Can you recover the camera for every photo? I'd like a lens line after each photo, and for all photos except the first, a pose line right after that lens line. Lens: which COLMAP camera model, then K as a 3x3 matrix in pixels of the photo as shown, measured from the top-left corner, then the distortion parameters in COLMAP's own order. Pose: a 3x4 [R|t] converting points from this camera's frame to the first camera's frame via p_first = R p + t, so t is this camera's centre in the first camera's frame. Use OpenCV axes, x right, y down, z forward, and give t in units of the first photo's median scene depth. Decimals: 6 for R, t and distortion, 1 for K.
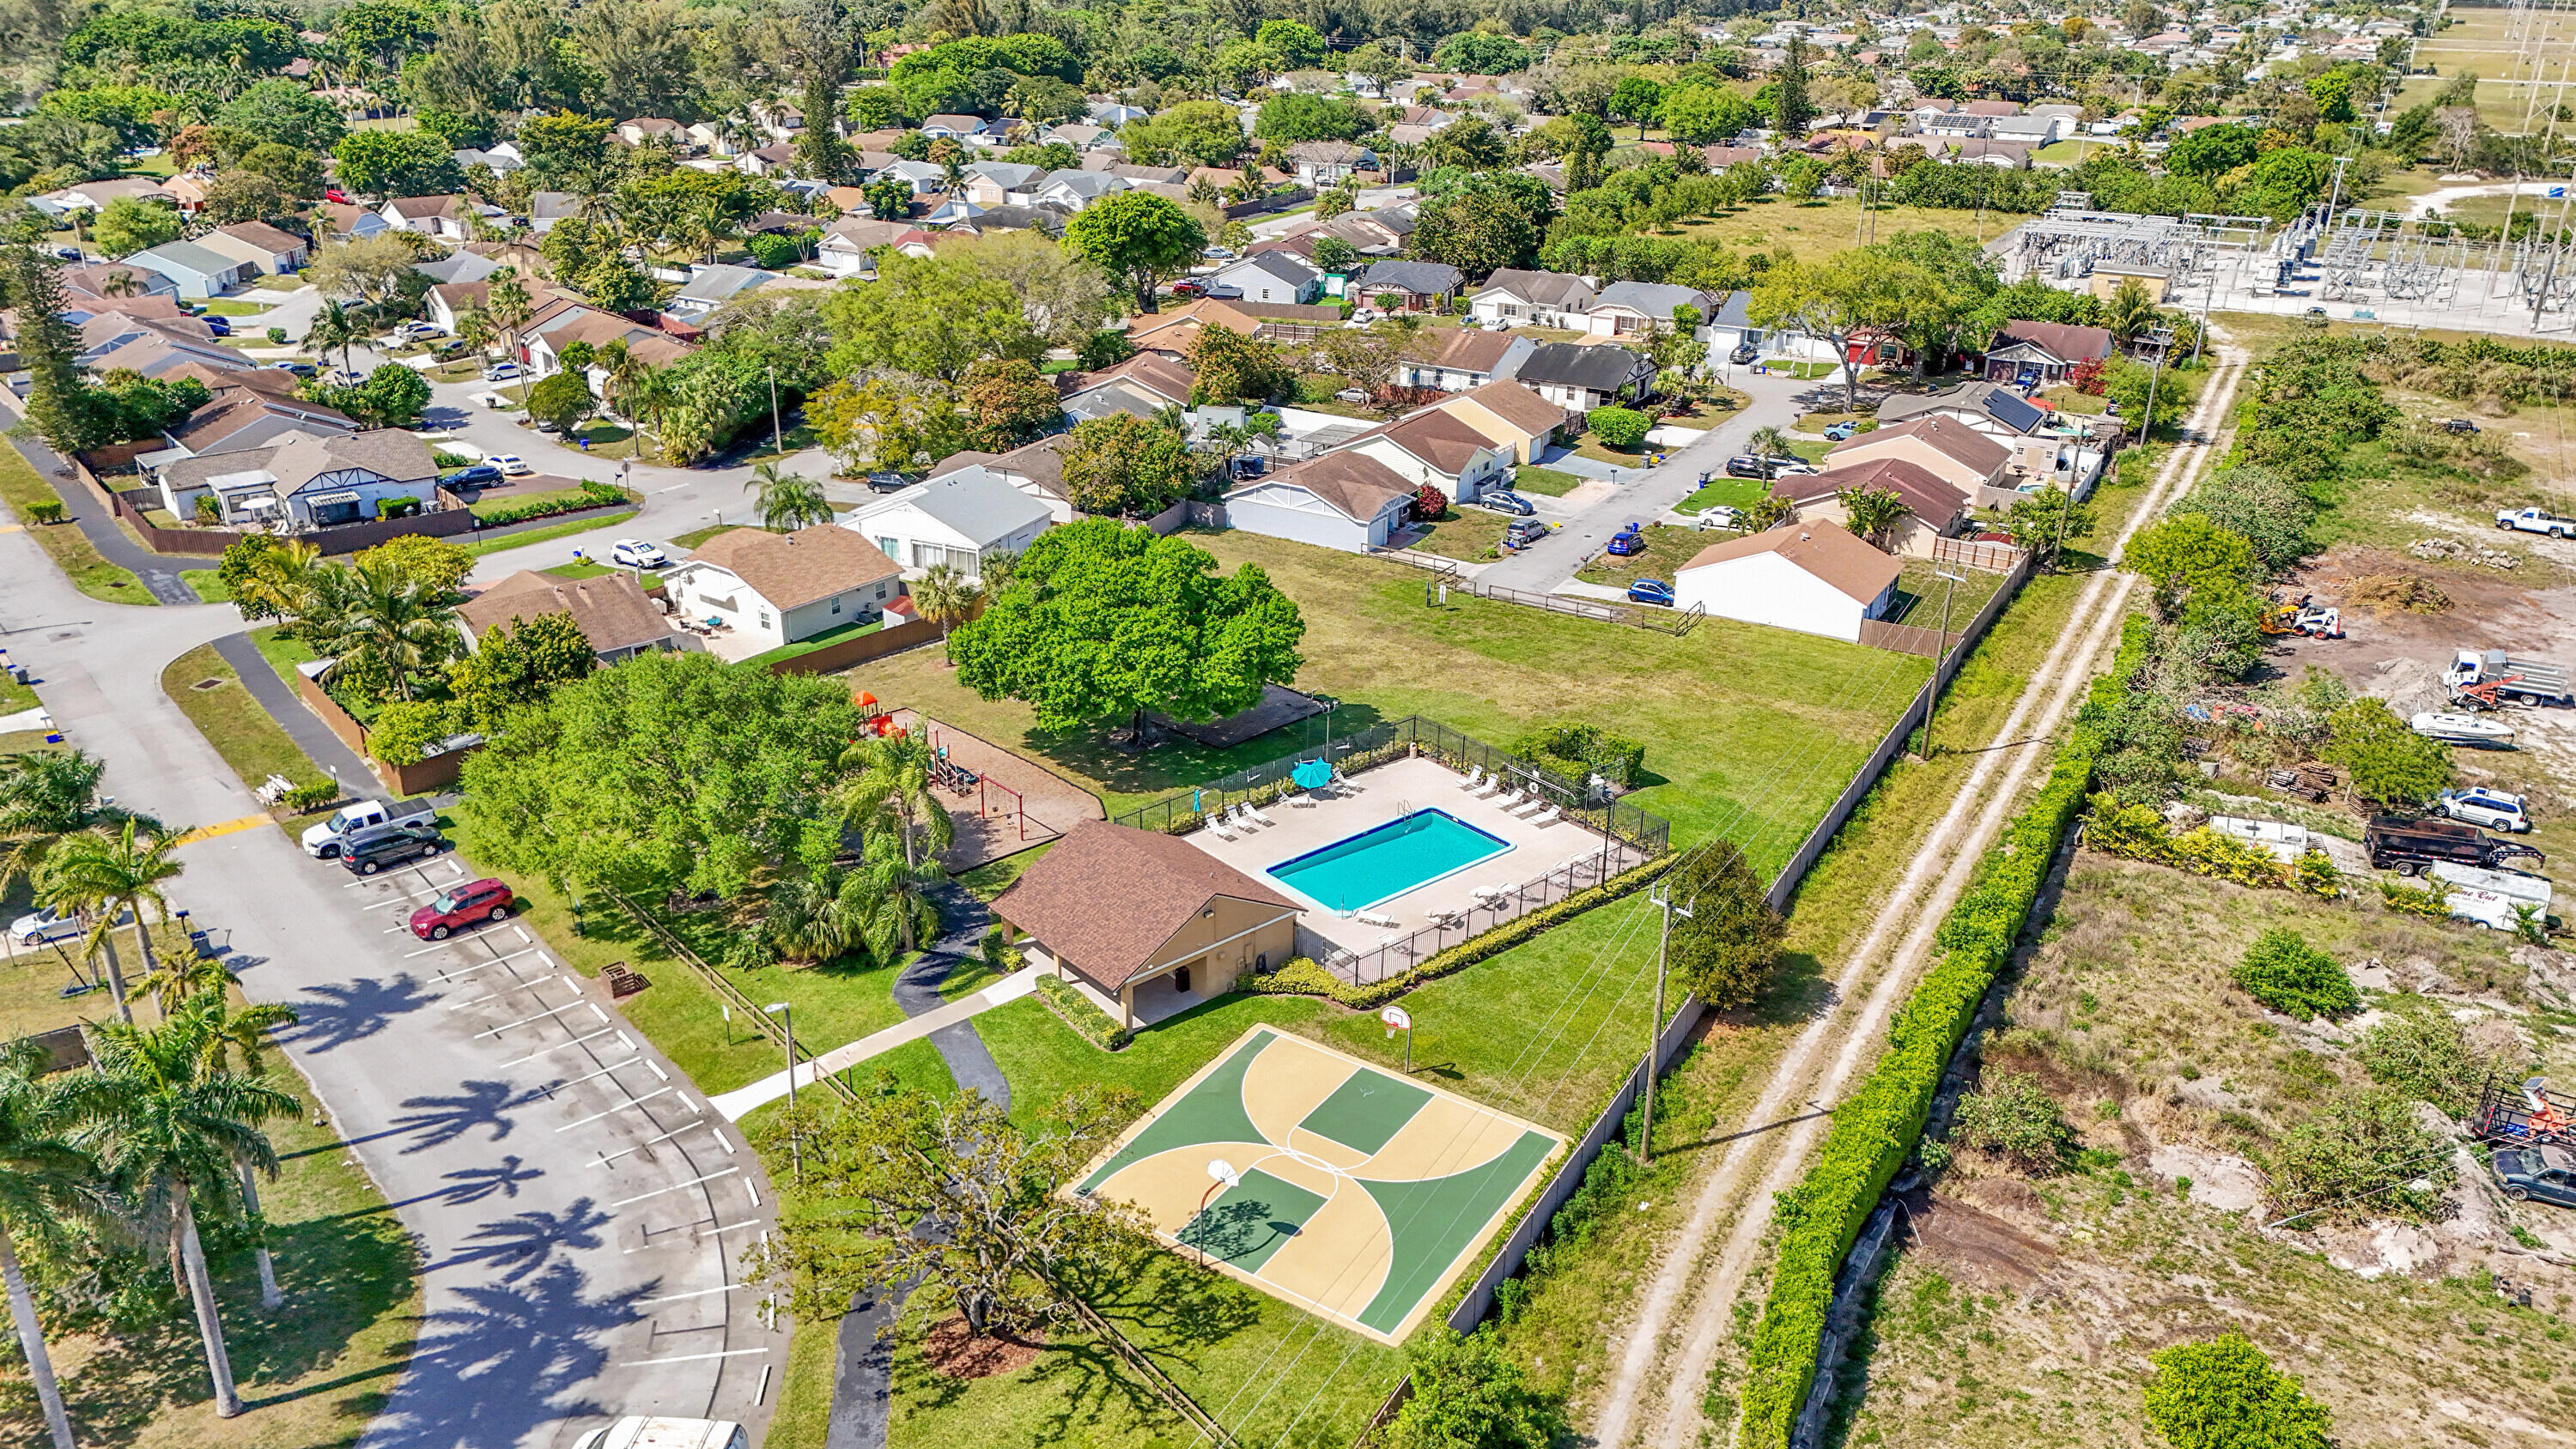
lens RADIAL K [[1870.6, 0, 1288.0], [0, 1870.6, 724.5], [0, 0, 1]] dist [0.118938, -0.168672]
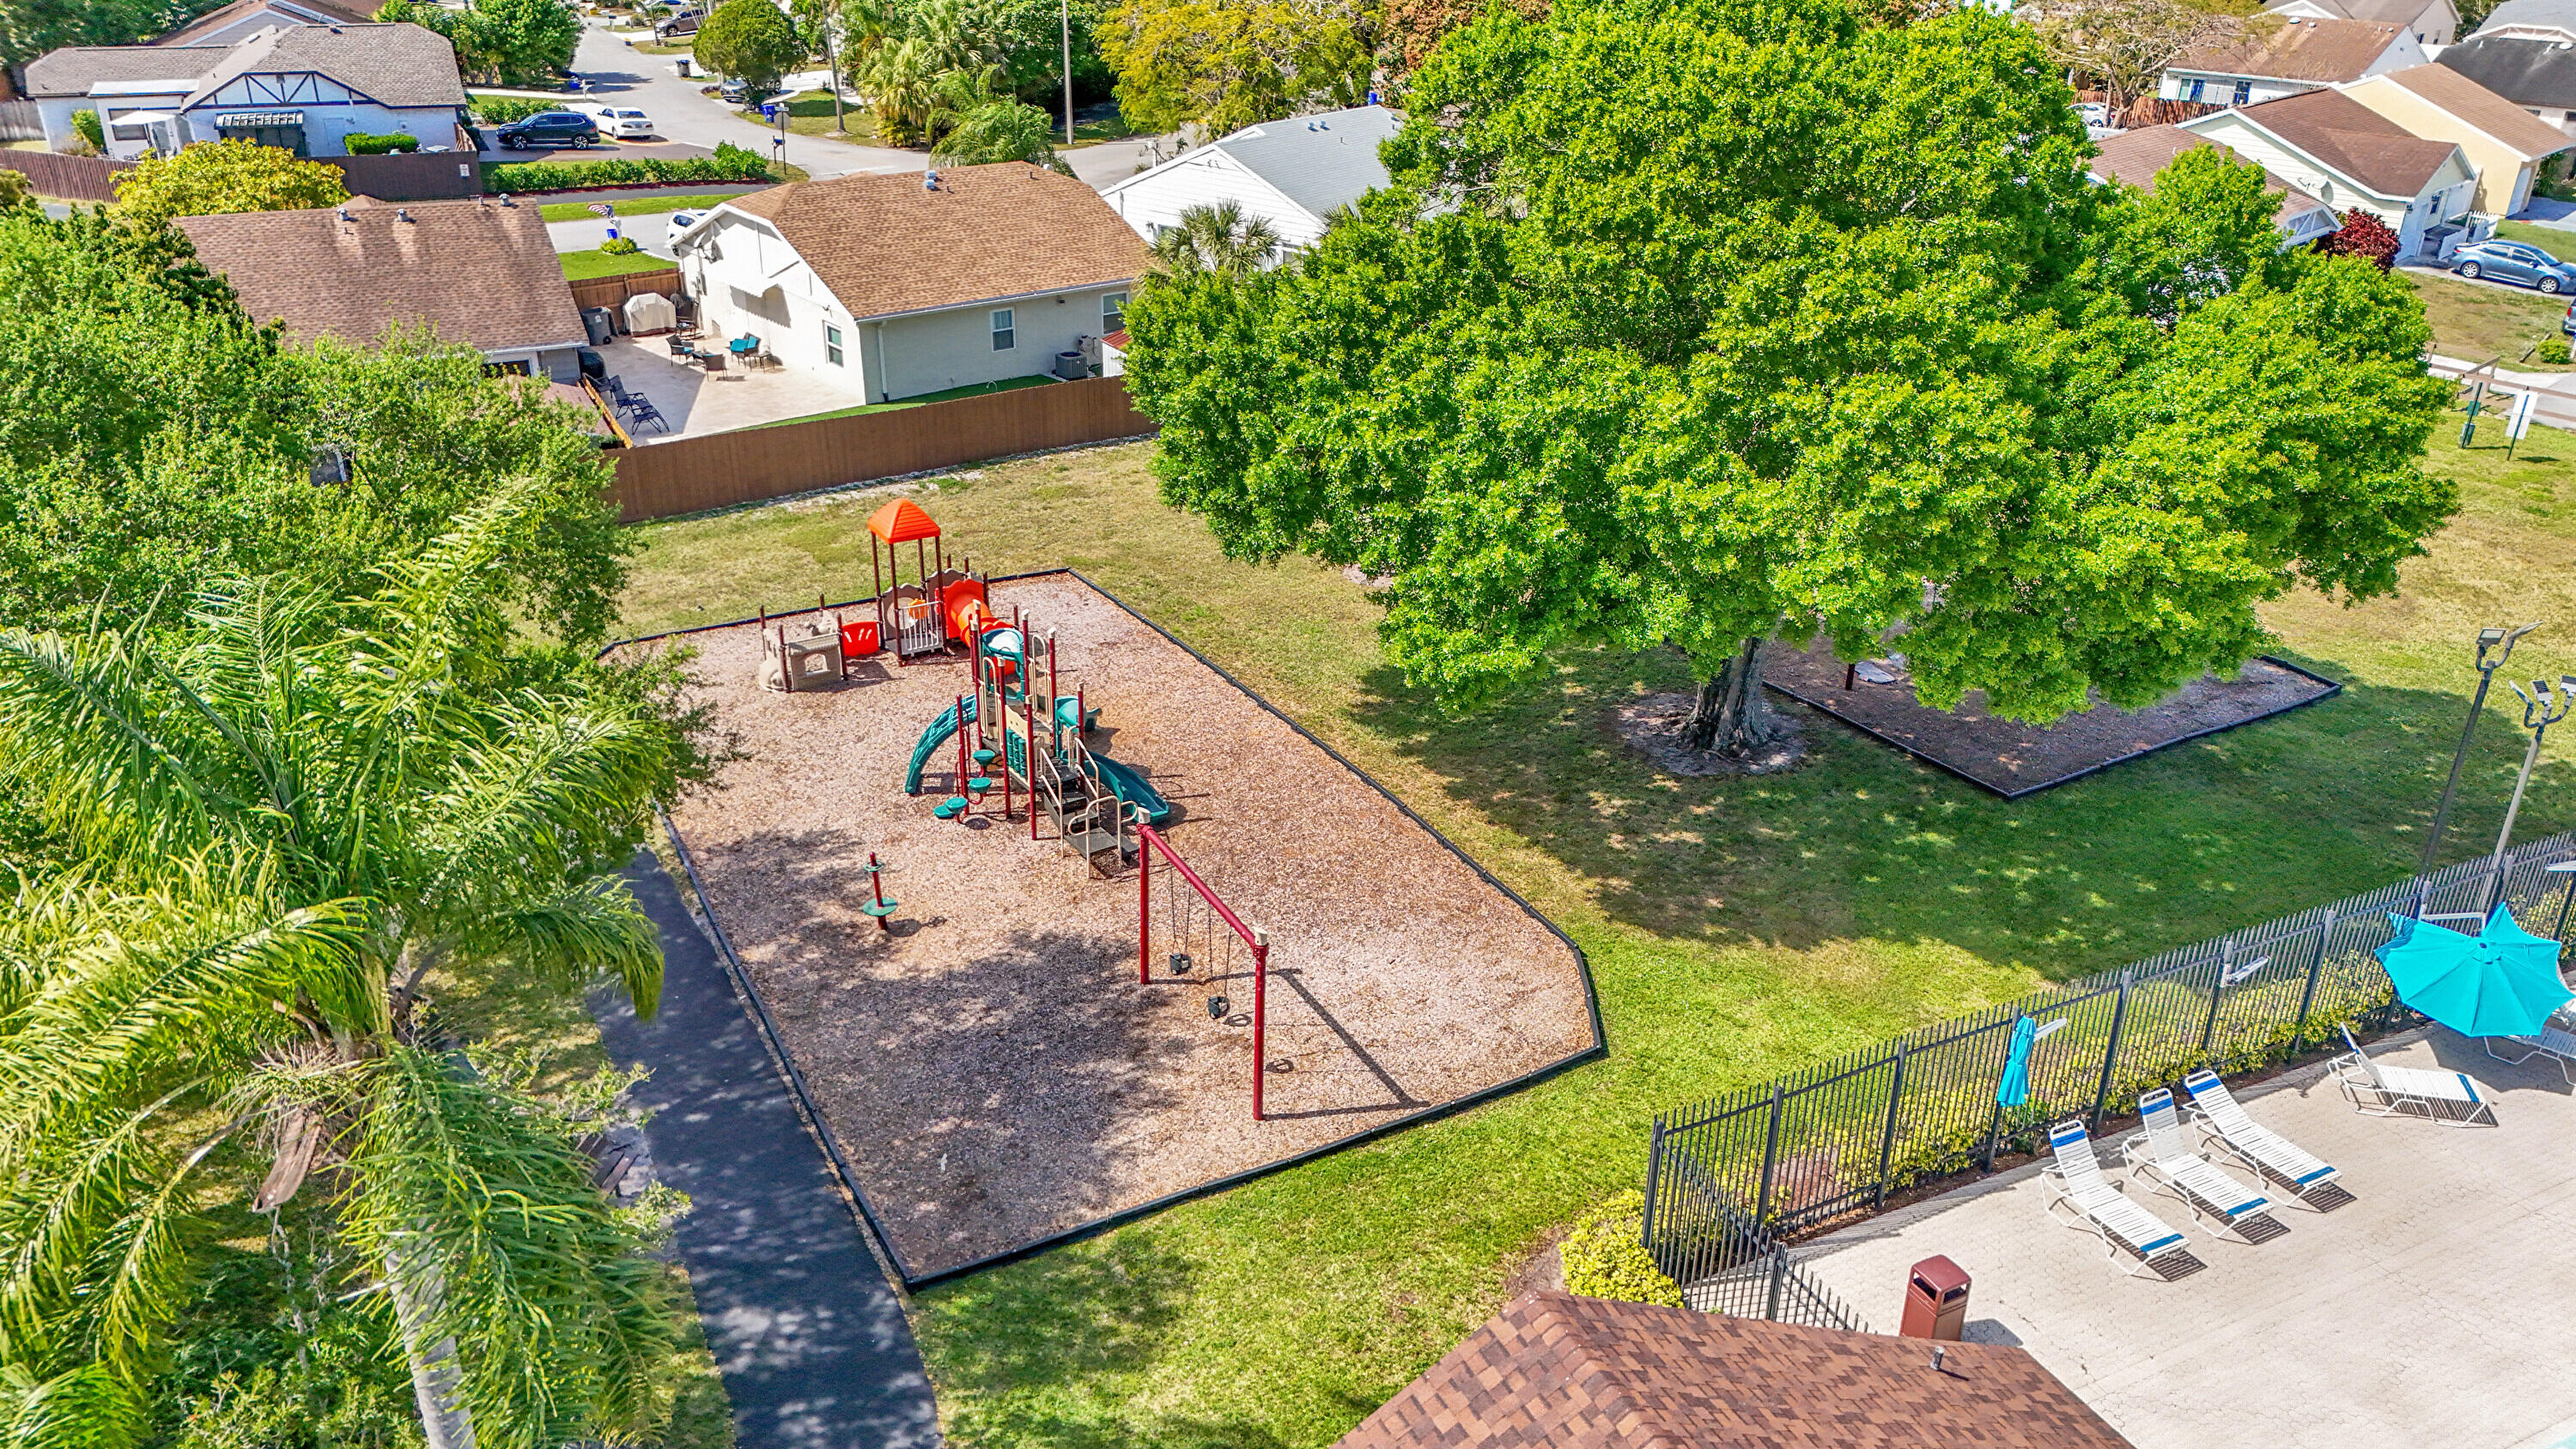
lens RADIAL K [[1896.3, 0, 1279.1], [0, 1896.3, 693.2], [0, 0, 1]] dist [0.048620, 0.003770]
pose [[0.966288, 0.107439, -0.233975, -0.092859], [-0.101262, 0.994123, 0.038289, -0.003898], [0.236713, -0.013306, 0.971488, 0.814997]]
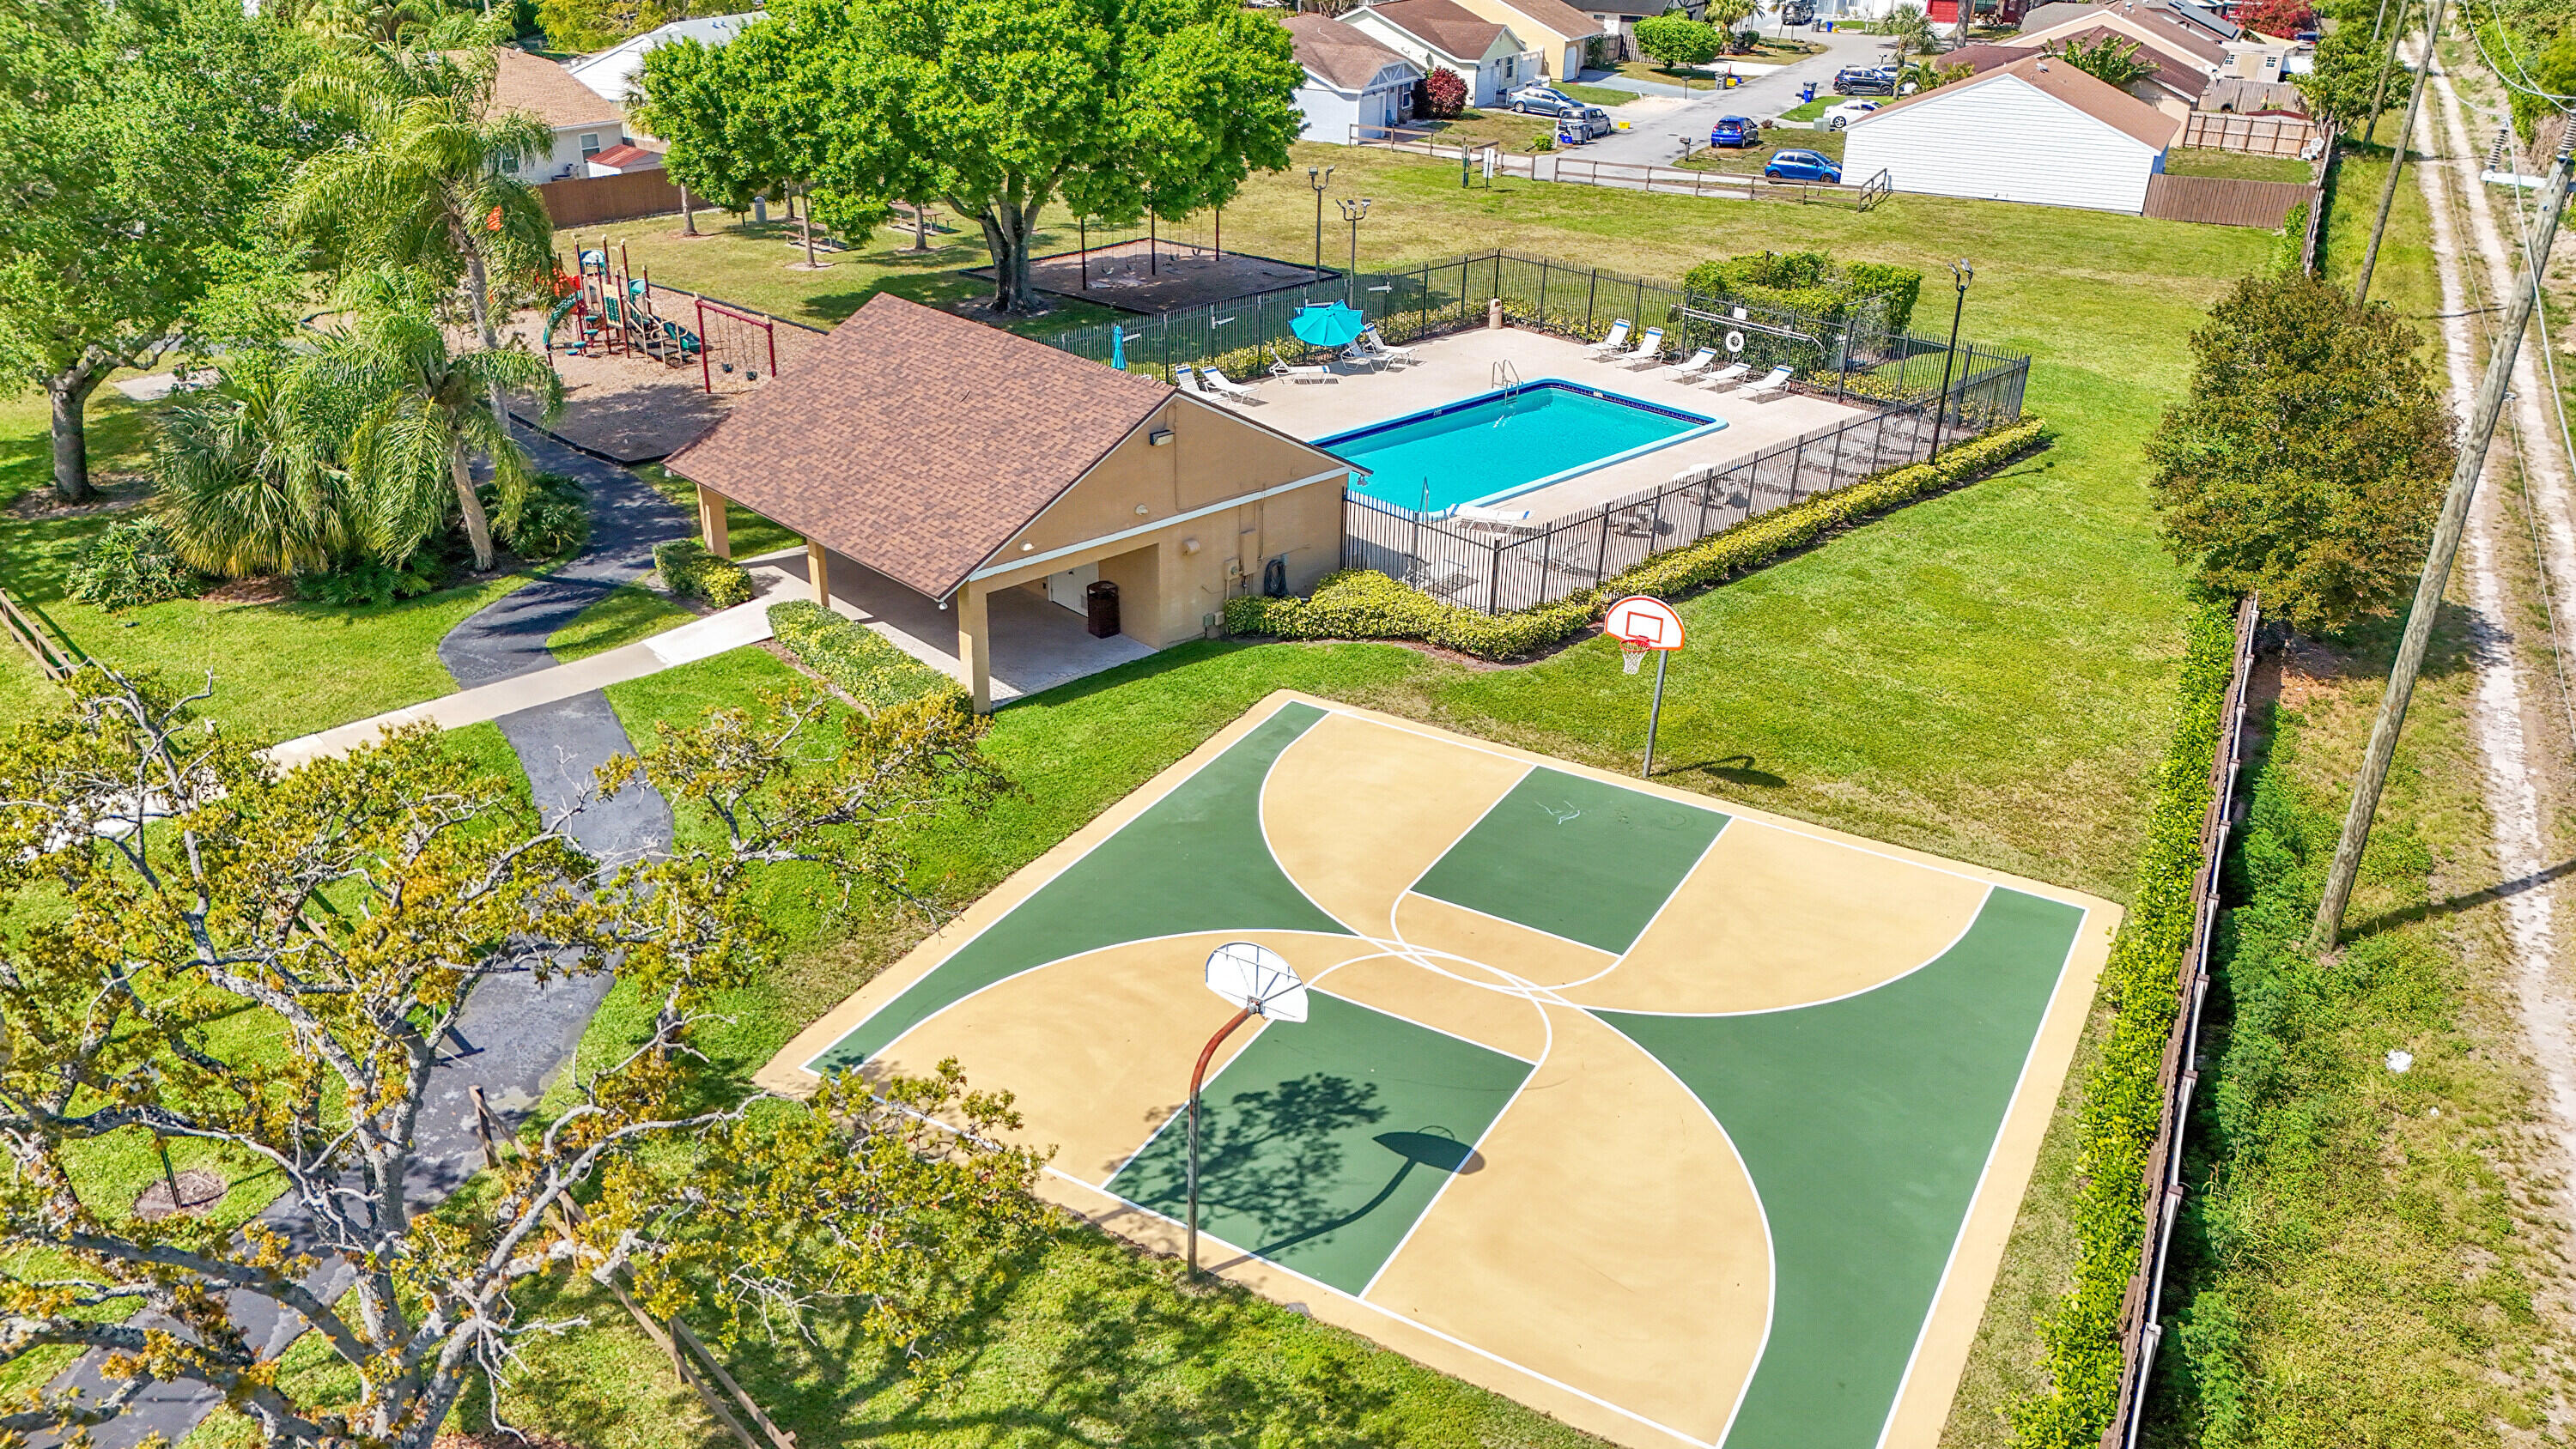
lens RADIAL K [[1870.6, 0, 1288.0], [0, 1870.6, 724.5], [0, 0, 1]] dist [0.118938, -0.168672]
pose [[0.998464, -0.019108, 0.052010, -0.033279], [0.016828, 0.998894, 0.043915, 0.133421], [-0.052791, -0.042973, 0.997681, 0.506956]]
